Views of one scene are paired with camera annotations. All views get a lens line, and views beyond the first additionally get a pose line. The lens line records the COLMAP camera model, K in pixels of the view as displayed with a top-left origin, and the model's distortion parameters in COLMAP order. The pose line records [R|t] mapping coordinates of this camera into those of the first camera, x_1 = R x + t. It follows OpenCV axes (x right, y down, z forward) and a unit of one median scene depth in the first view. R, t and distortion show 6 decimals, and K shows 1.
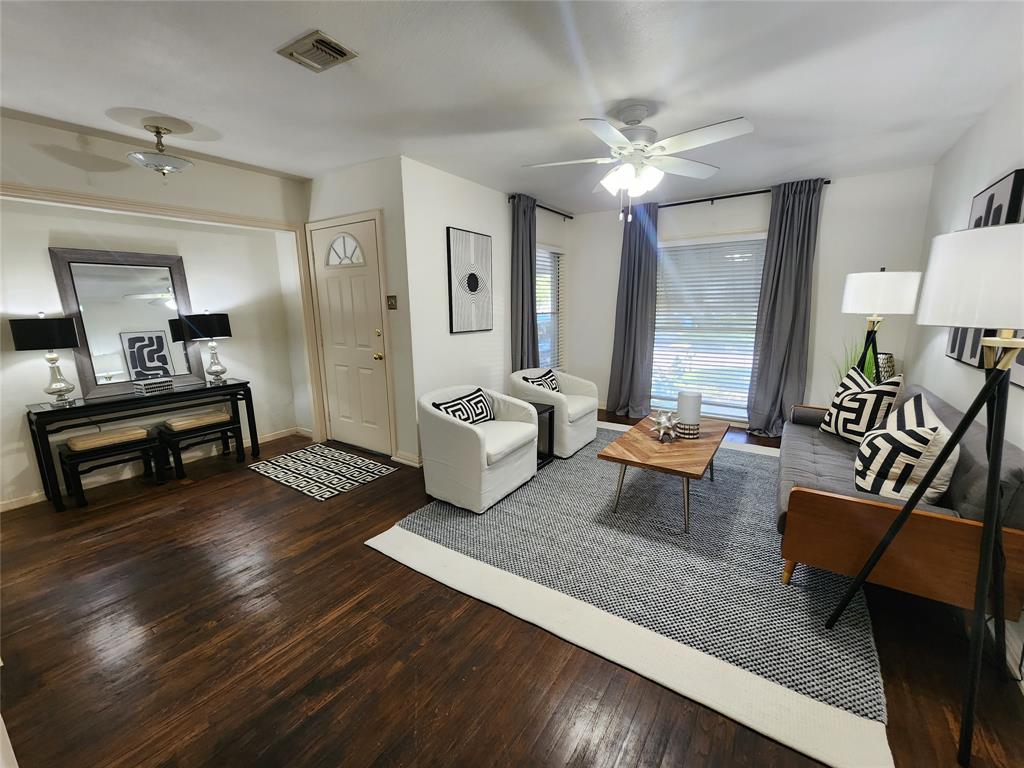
lens RADIAL K [[422.3, 0, 516.6], [0, 422.3, 386.8], [0, 0, 1]] dist [-0.001389, -0.002687]
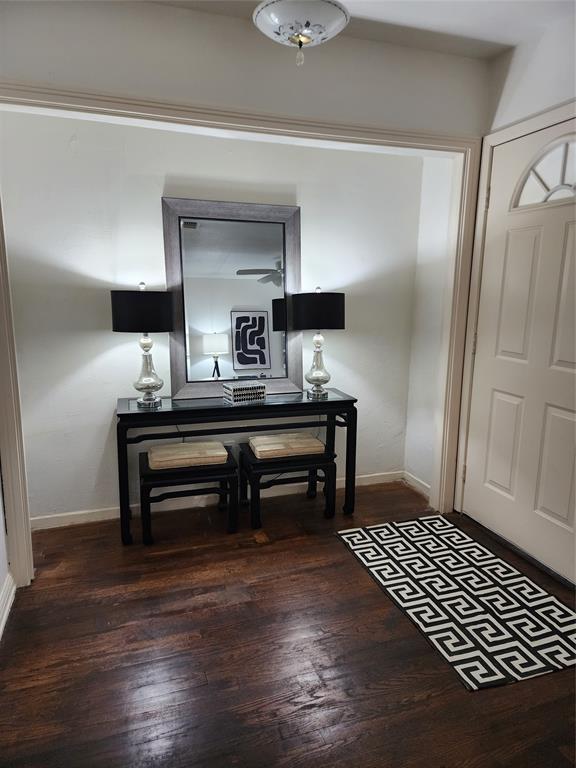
lens RADIAL K [[511.3, 0, 289.2], [0, 511.3, 390.1], [0, 0, 1]] dist [0.058748, -0.042985]
pose [[0.792943, 0.150414, -0.590439, -0.292130], [-0.135207, 0.988328, 0.070197, -0.076208], [0.594105, 0.024169, 0.804024, 0.354603]]
